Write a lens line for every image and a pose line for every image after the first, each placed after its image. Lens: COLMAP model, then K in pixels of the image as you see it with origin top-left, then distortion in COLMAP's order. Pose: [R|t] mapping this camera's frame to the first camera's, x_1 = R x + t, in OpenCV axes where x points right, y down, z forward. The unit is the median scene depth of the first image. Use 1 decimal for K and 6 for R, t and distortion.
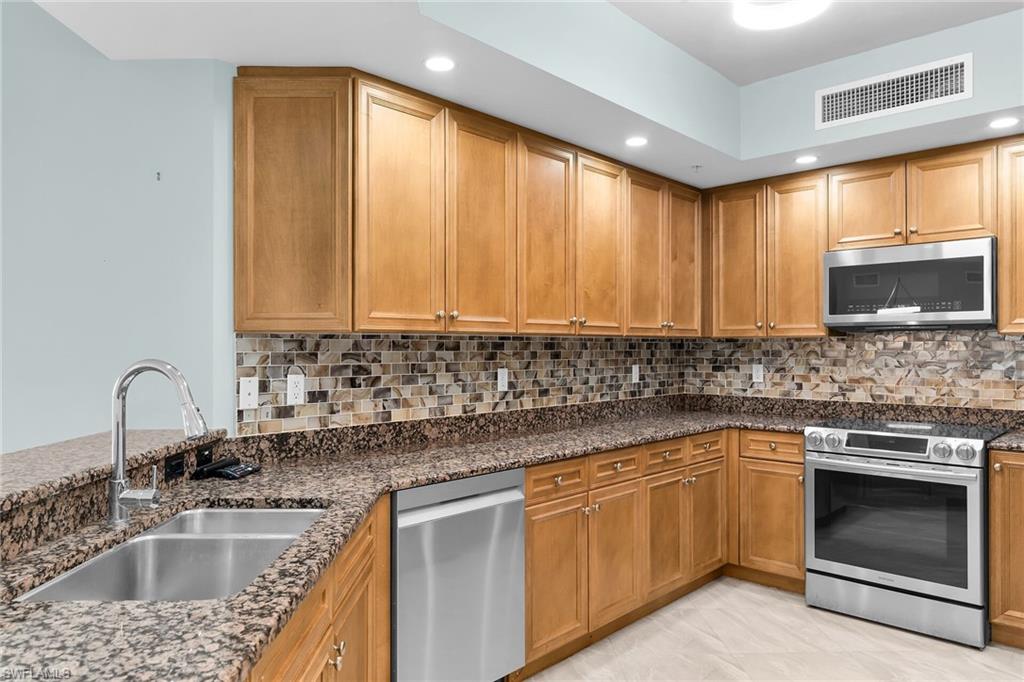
lens RADIAL K [[633.2, 0, 508.0], [0, 633.2, 351.1], [0, 0, 1]] dist [0.001174, 0.001789]
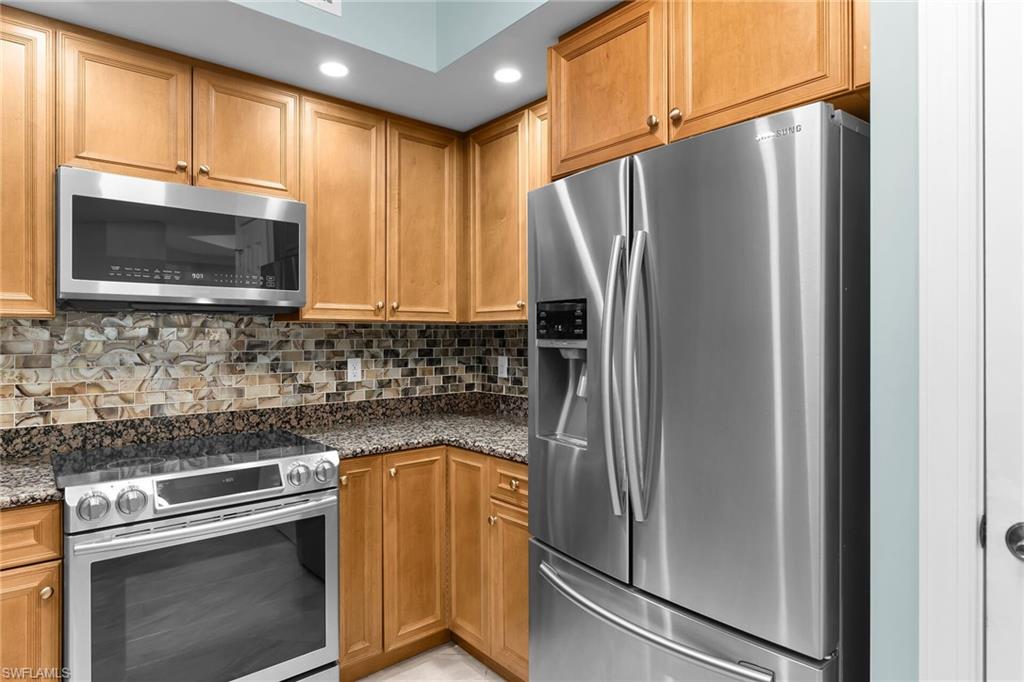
lens RADIAL K [[583.0, 0, 515.5], [0, 583.0, 335.7], [0, 0, 1]] dist [0.003541, 0.000512]
pose [[0.108456, -0.000281, 0.994101, 0.029913], [0.005588, 0.999984, -0.000327, -0.003833], [-0.994086, 0.005591, 0.108456, 0.541277]]
